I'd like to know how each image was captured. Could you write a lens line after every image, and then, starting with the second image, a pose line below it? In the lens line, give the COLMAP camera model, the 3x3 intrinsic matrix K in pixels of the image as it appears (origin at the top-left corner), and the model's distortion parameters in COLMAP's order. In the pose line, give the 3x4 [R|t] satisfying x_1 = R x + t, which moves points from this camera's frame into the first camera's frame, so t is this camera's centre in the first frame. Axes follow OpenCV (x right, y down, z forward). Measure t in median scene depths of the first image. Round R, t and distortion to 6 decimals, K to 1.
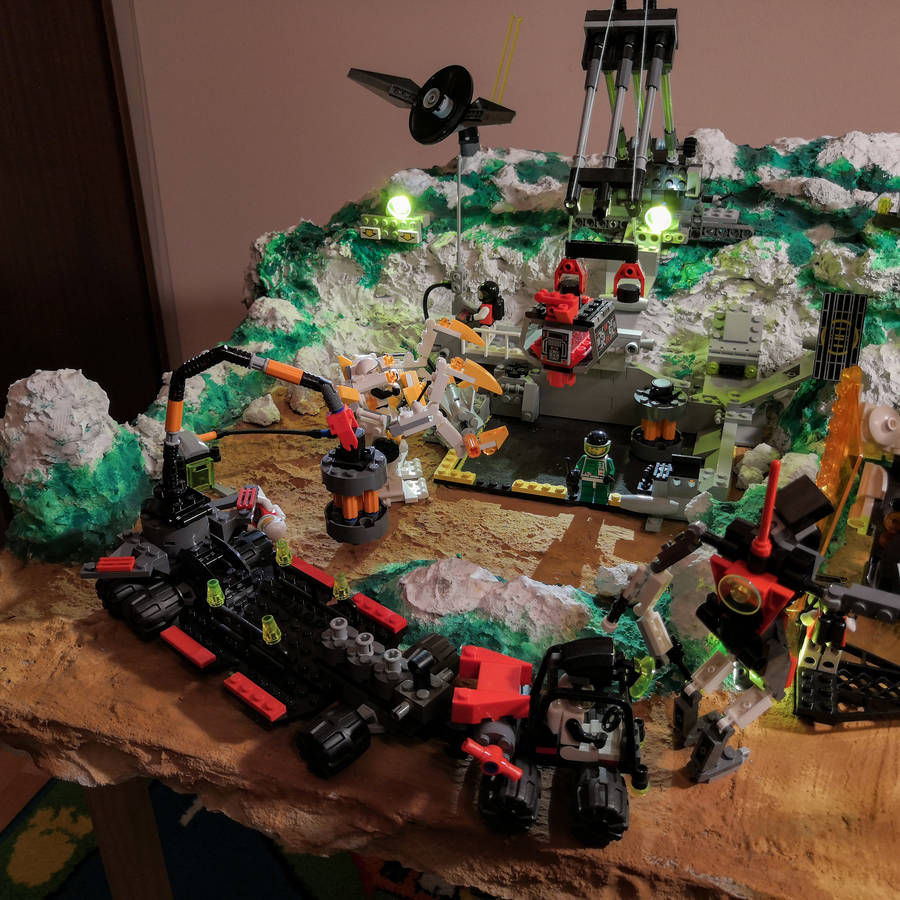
lens RADIAL K [[951.0, 0, 454.3], [0, 951.0, 449.1], [0, 0, 1]] dist [-0.035577, 0.051626]
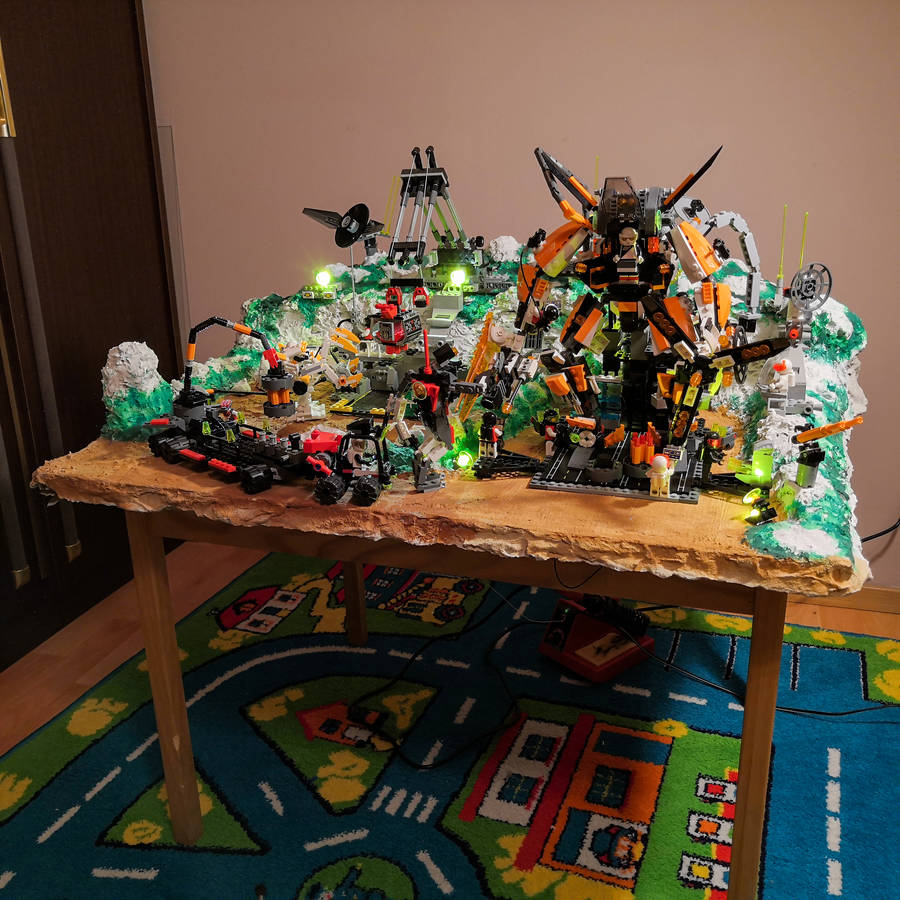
lens RADIAL K [[939.3, 0, 457.2], [0, 939.3, 451.2], [0, 0, 1]] dist [-0.024126, 0.041288]
pose [[0.999849, -0.008387, -0.015204, 0.232845], [0.005801, 0.986639, -0.162817, 0.375616], [0.016366, 0.162704, 0.986539, -0.720357]]
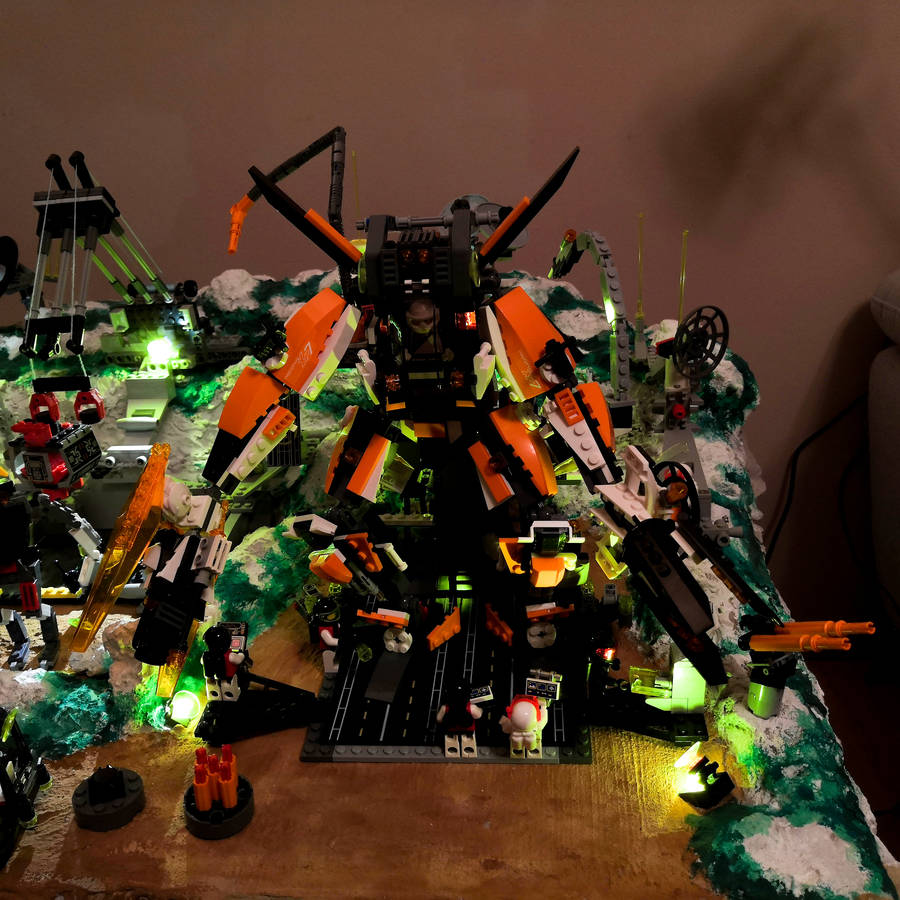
lens RADIAL K [[951.0, 0, 454.3], [0, 951.0, 449.1], [0, 0, 1]] dist [-0.035577, 0.051626]
pose [[0.973018, -0.125703, 0.193479, 0.319732], [0.149971, 0.981823, -0.116325, 0.068190], [-0.175340, 0.142202, 0.974184, -0.191529]]
